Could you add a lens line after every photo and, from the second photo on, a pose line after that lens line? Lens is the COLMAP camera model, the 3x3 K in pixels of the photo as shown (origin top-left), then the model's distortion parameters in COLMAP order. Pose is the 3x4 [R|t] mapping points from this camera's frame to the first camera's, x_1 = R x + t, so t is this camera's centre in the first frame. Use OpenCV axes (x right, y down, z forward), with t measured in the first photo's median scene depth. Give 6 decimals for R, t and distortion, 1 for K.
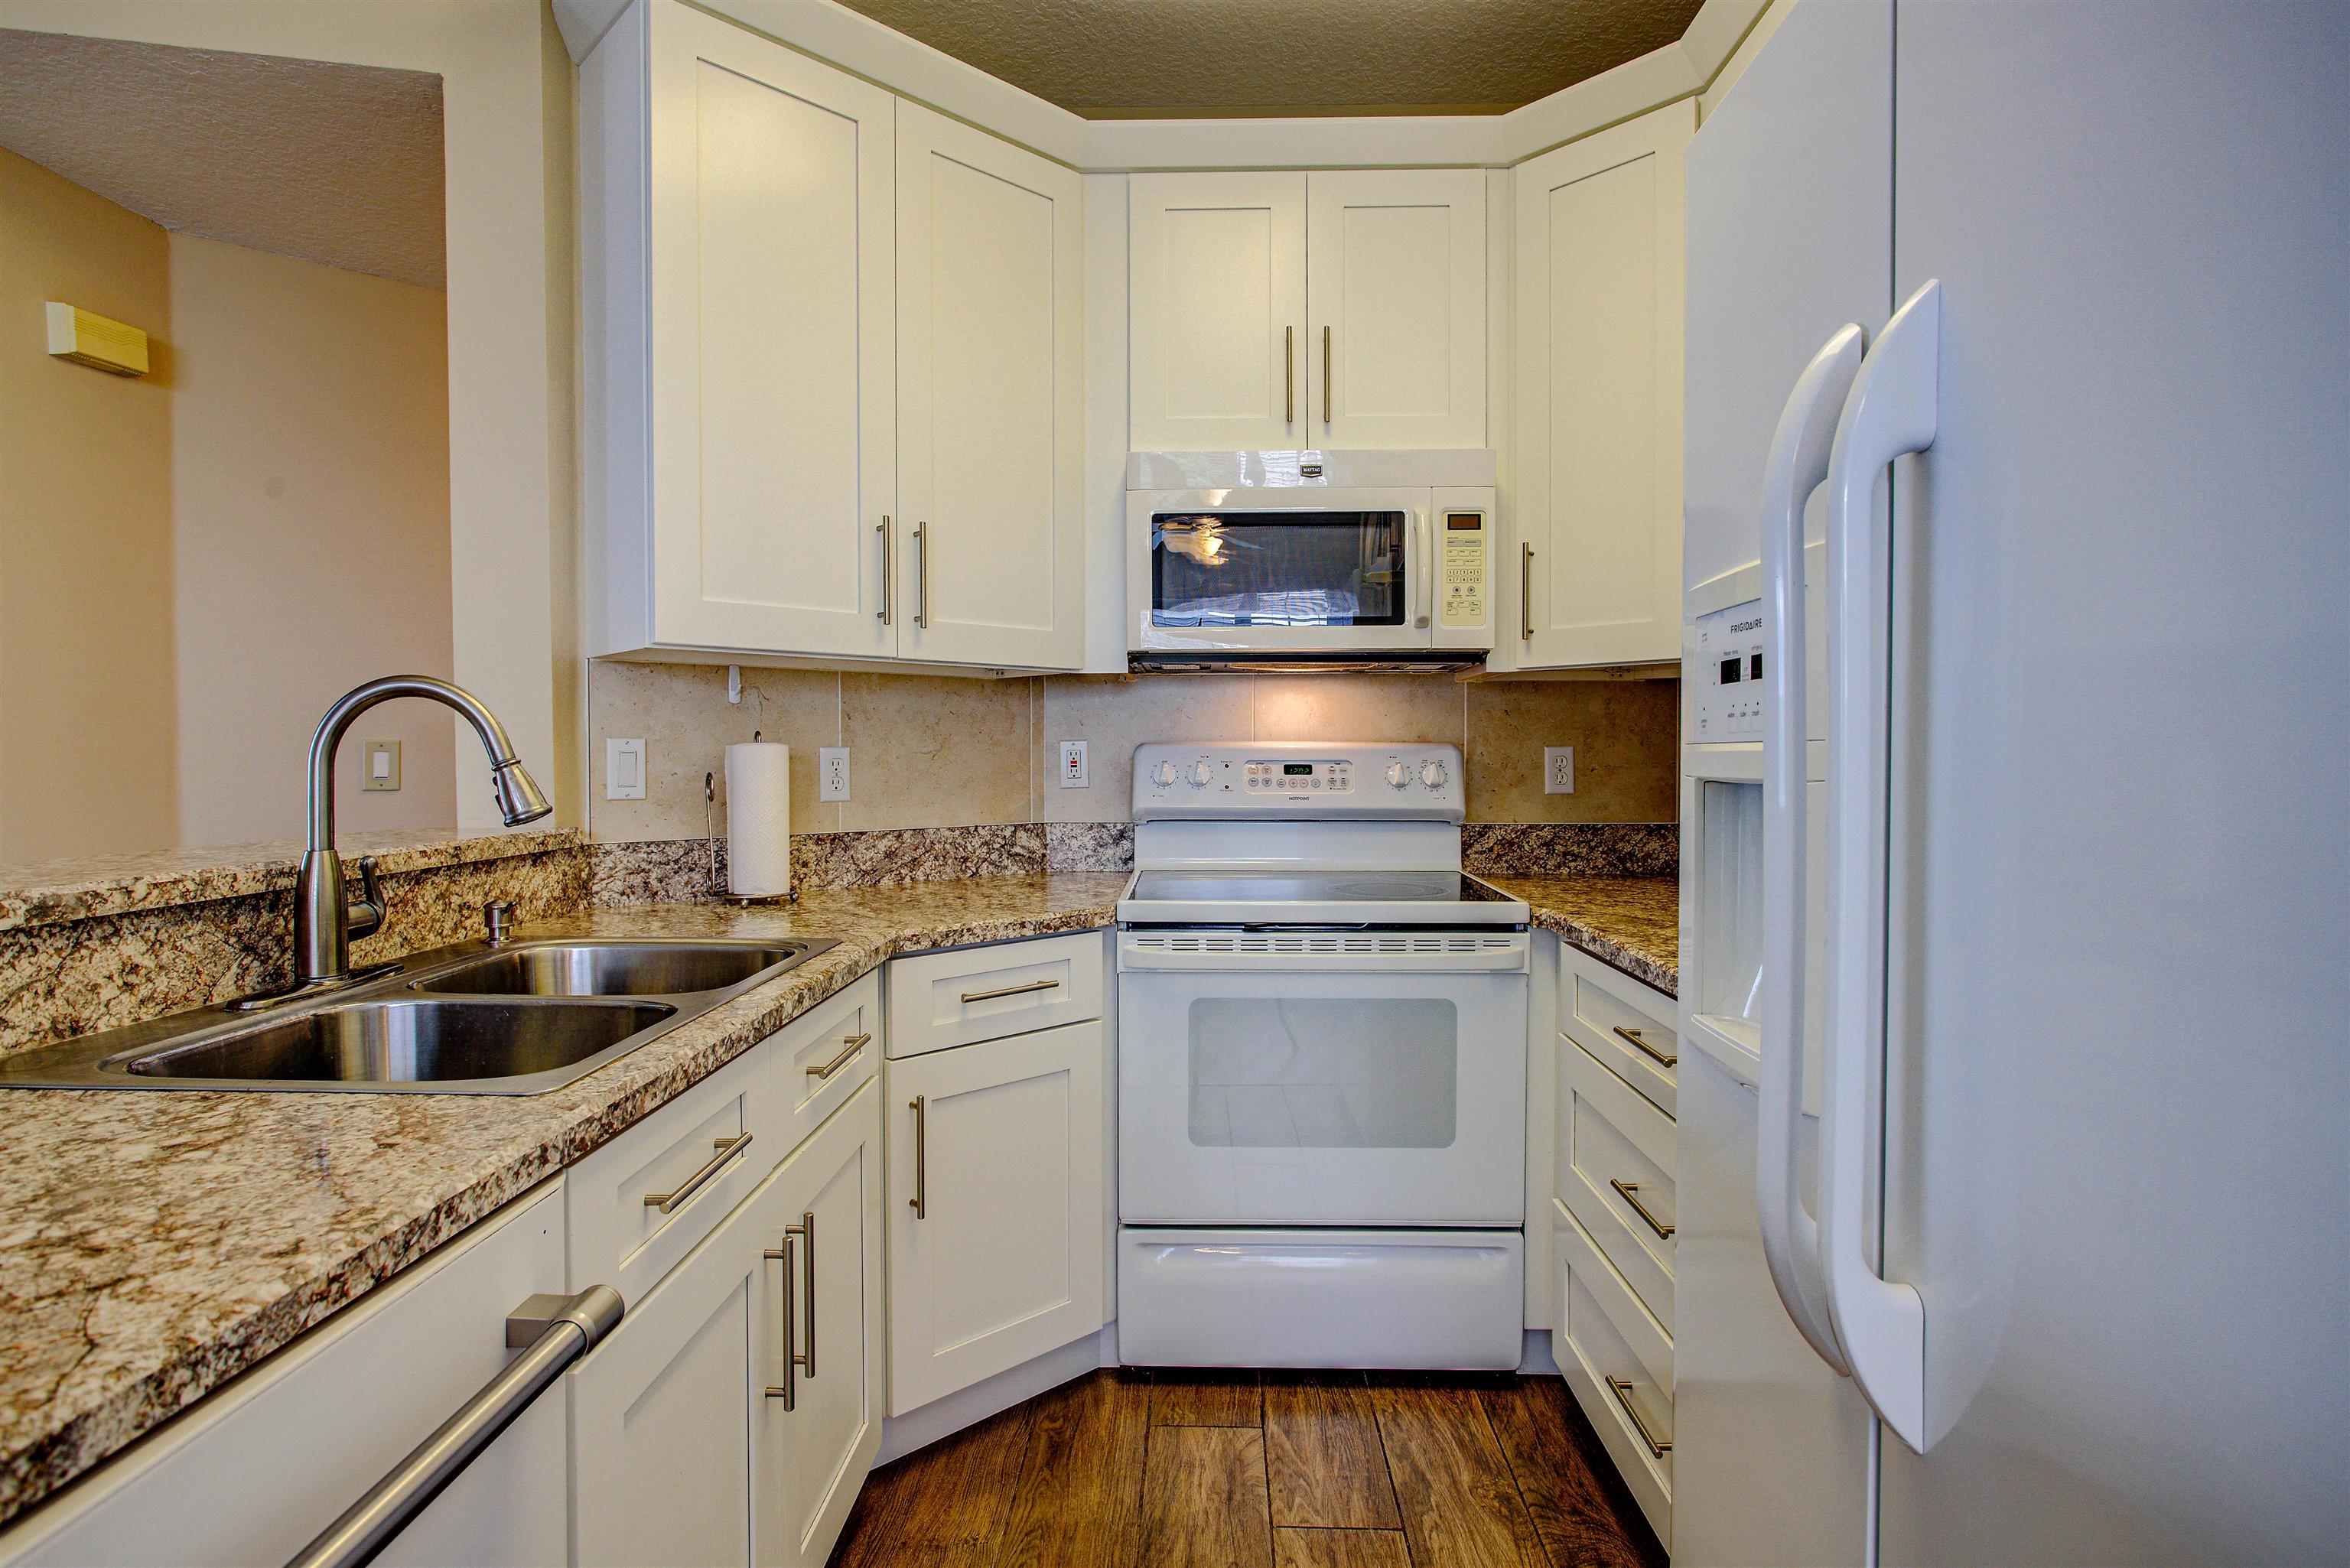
lens RADIAL K [[1190.0, 0, 1133.2], [0, 1190.0, 789.2], [0, 0, 1]] dist [-0.020771, 0.007003]
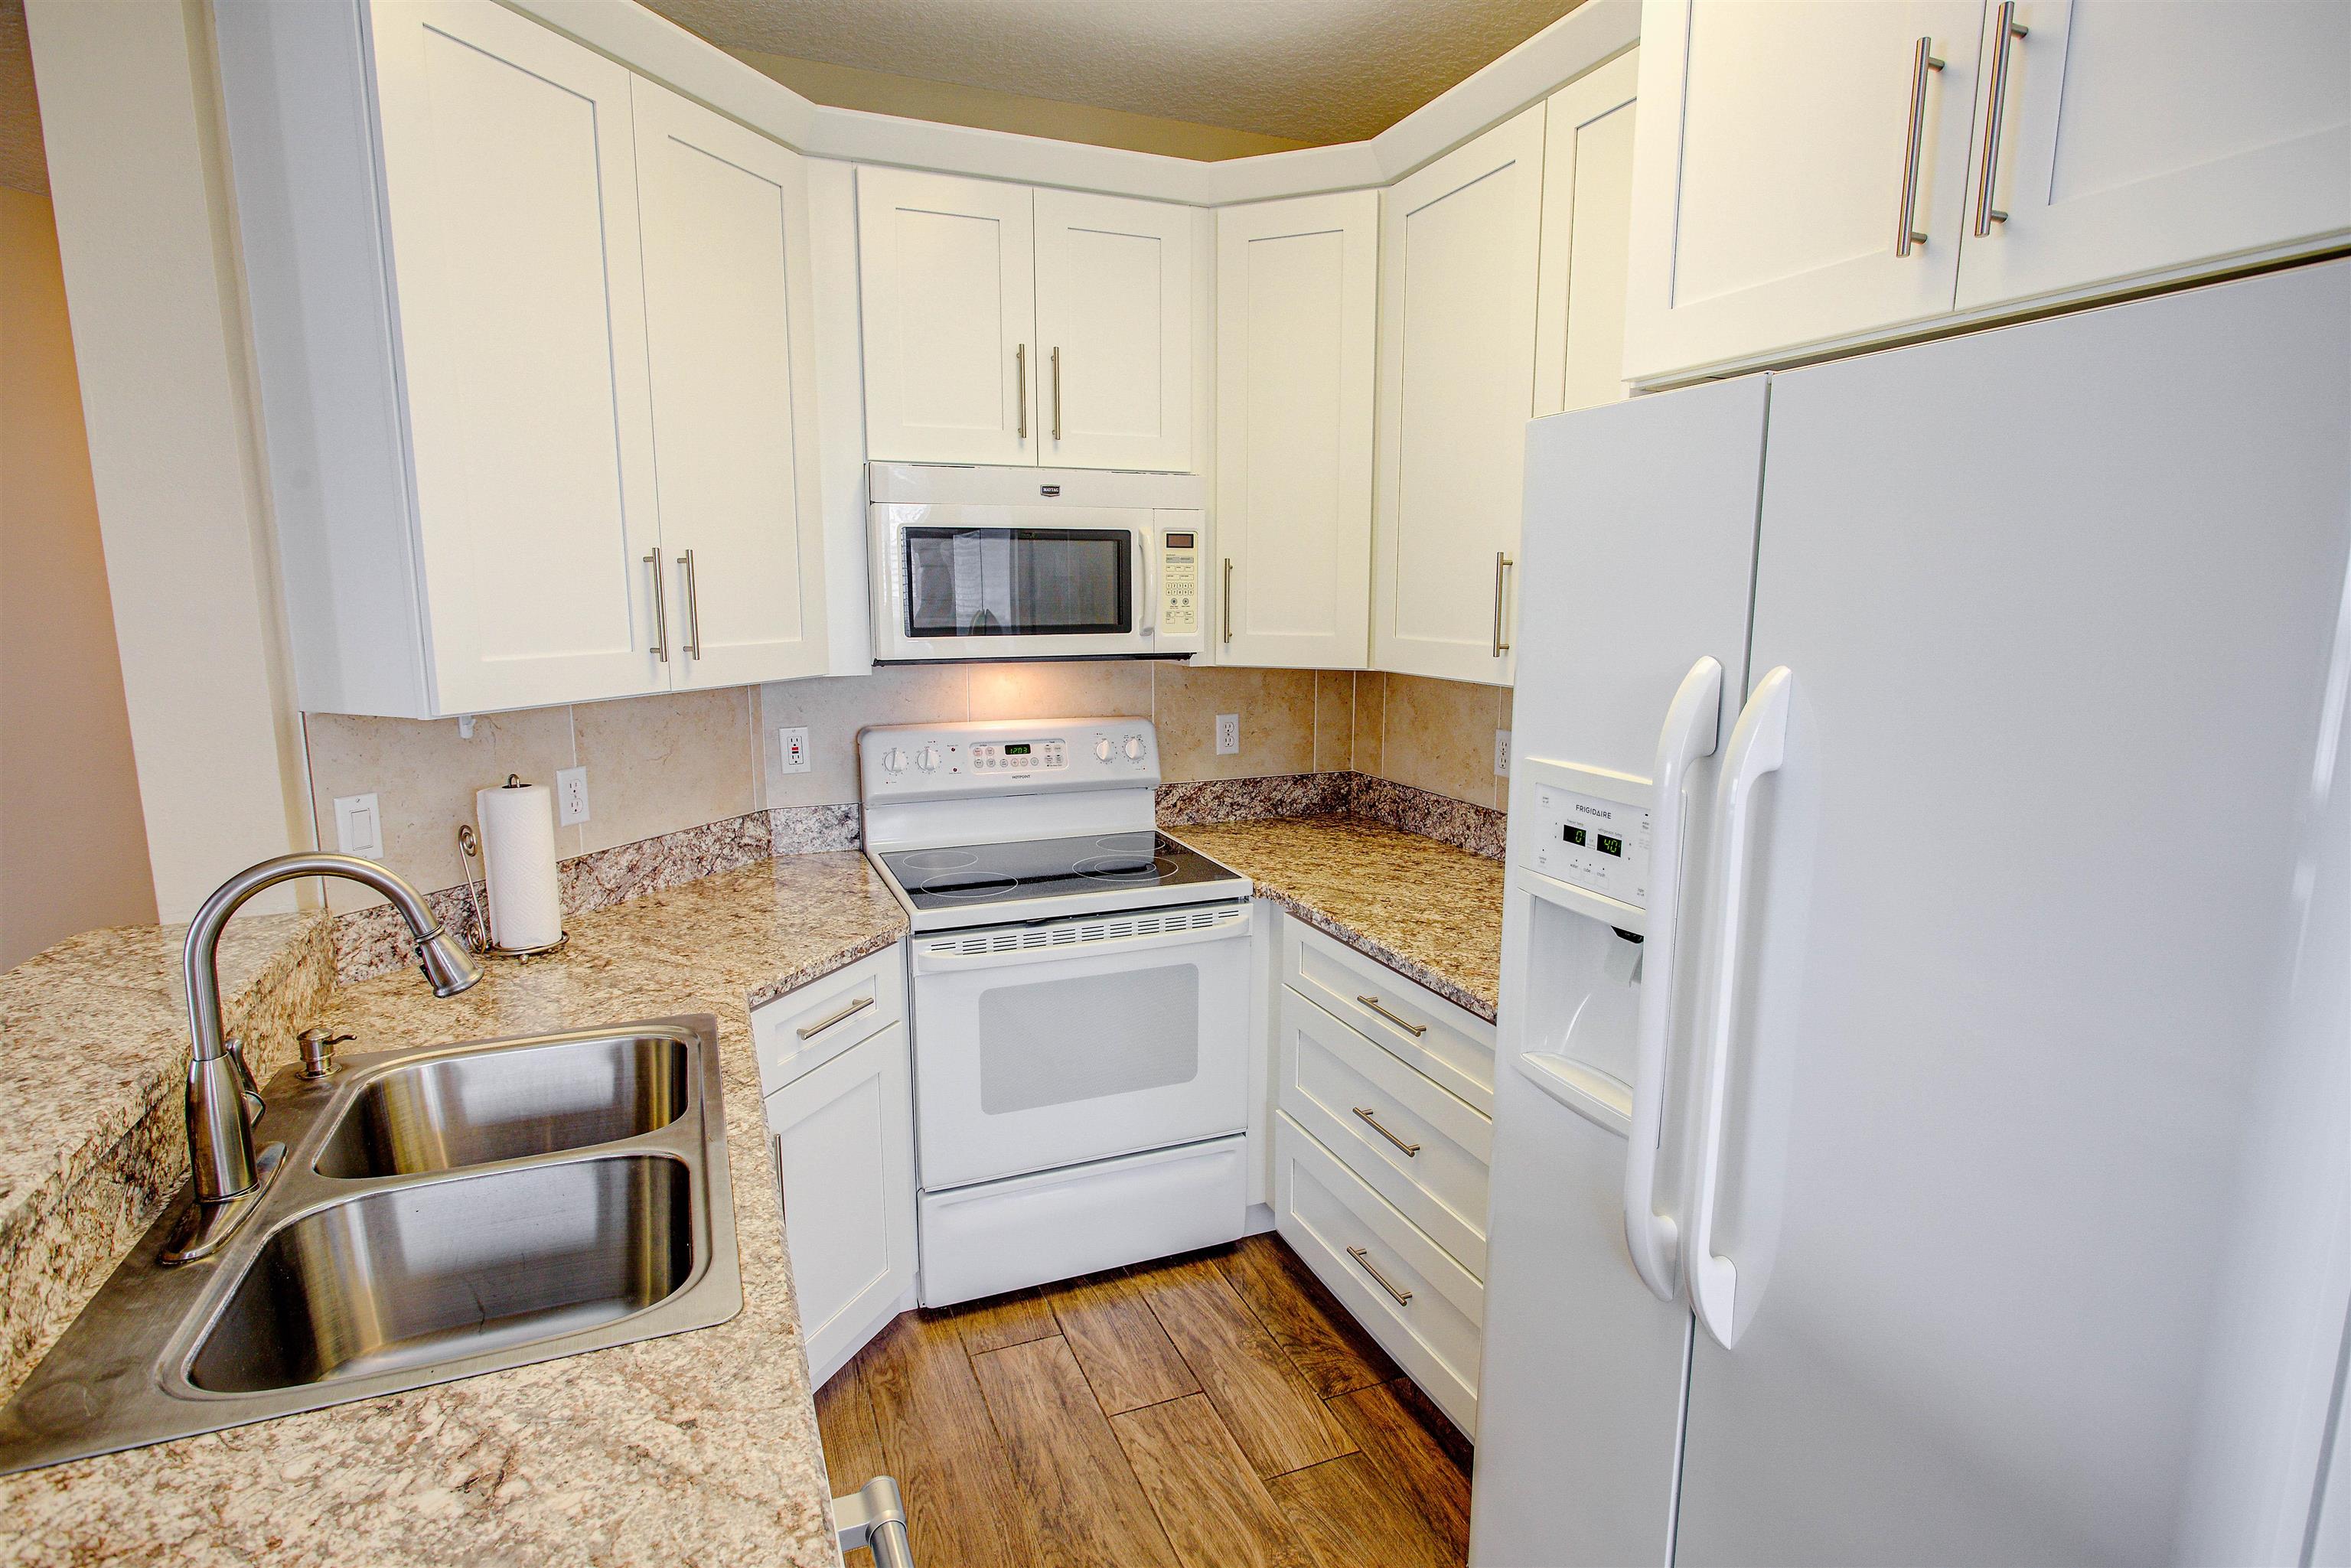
lens RADIAL K [[1184.4, 0, 1111.2], [0, 1184.4, 789.1], [0, 0, 1]] dist [-0.014681, 0.002588]
pose [[0.918292, -0.076383, 0.388464, -0.254929], [0.019209, 0.988652, 0.148988, -0.172785], [-0.395436, -0.129353, 0.909339, -0.031315]]
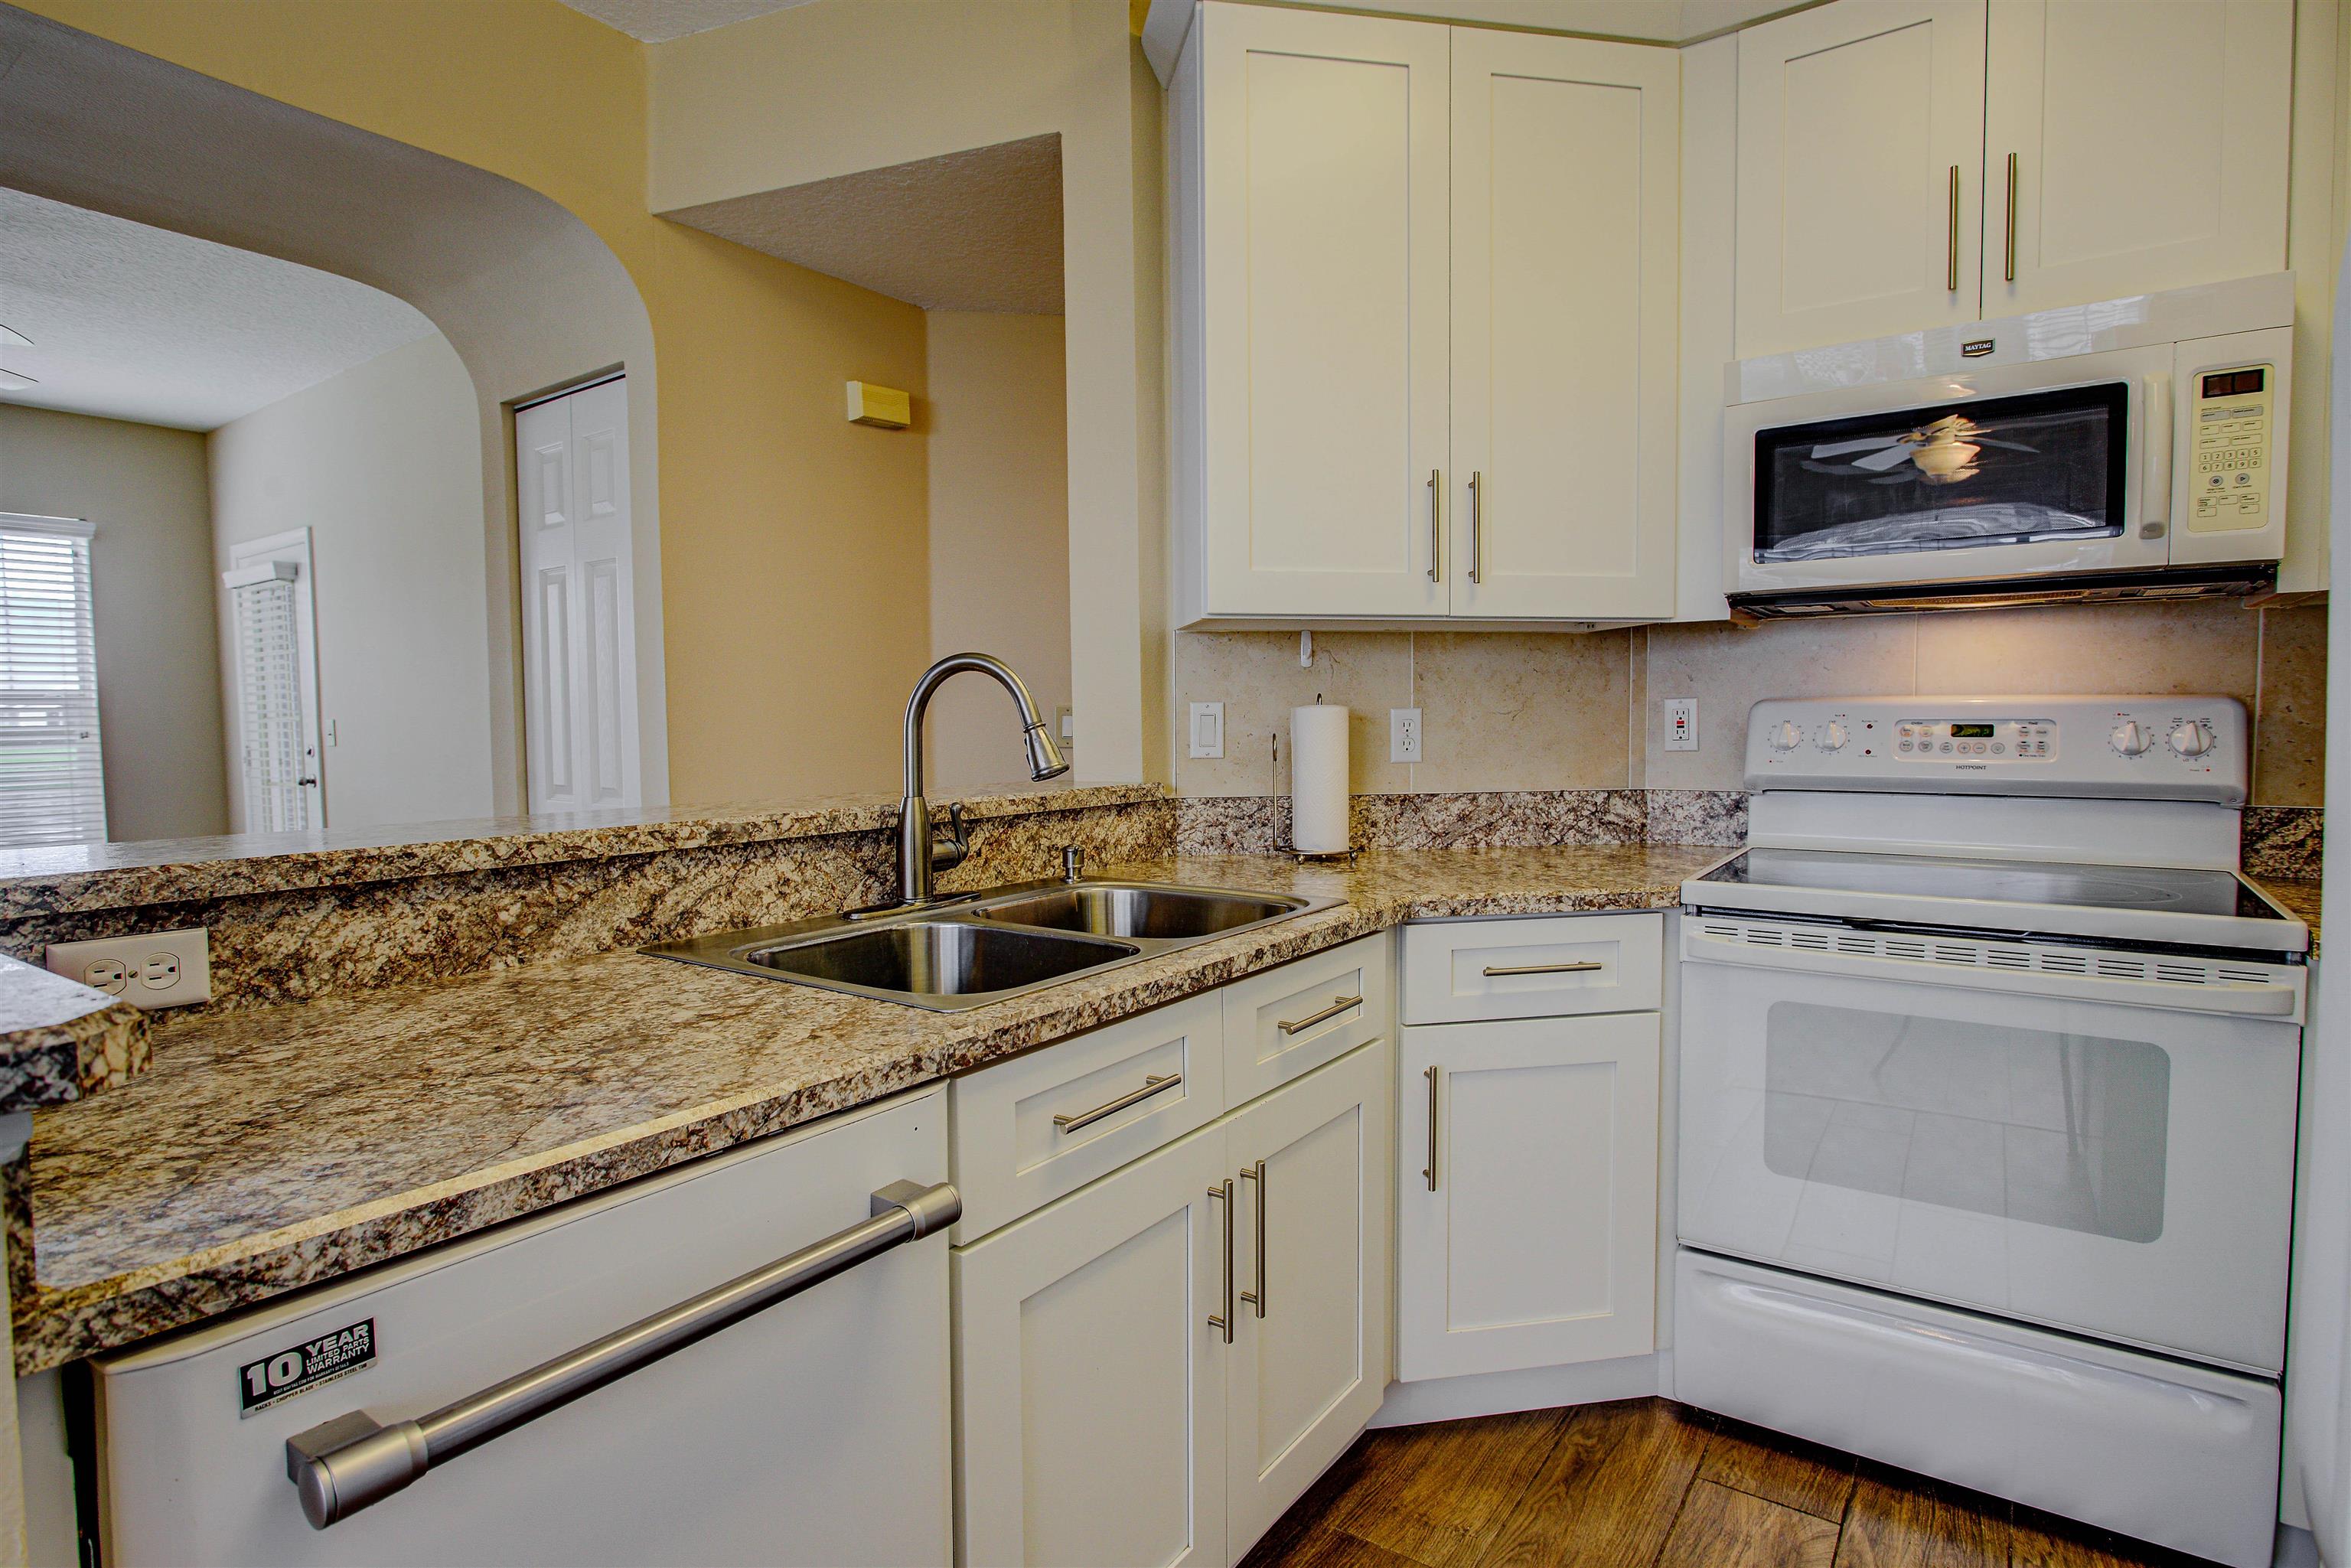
lens RADIAL K [[1179.8, 0, 1167.9], [0, 1179.8, 784.9], [0, 0, 1]] dist [-0.021959, 0.010372]
pose [[0.841366, 0.024575, -0.539907, 0.134405], [-0.007766, 0.999412, 0.033389, -0.002928], [0.540410, -0.023899, 0.841062, 0.064972]]
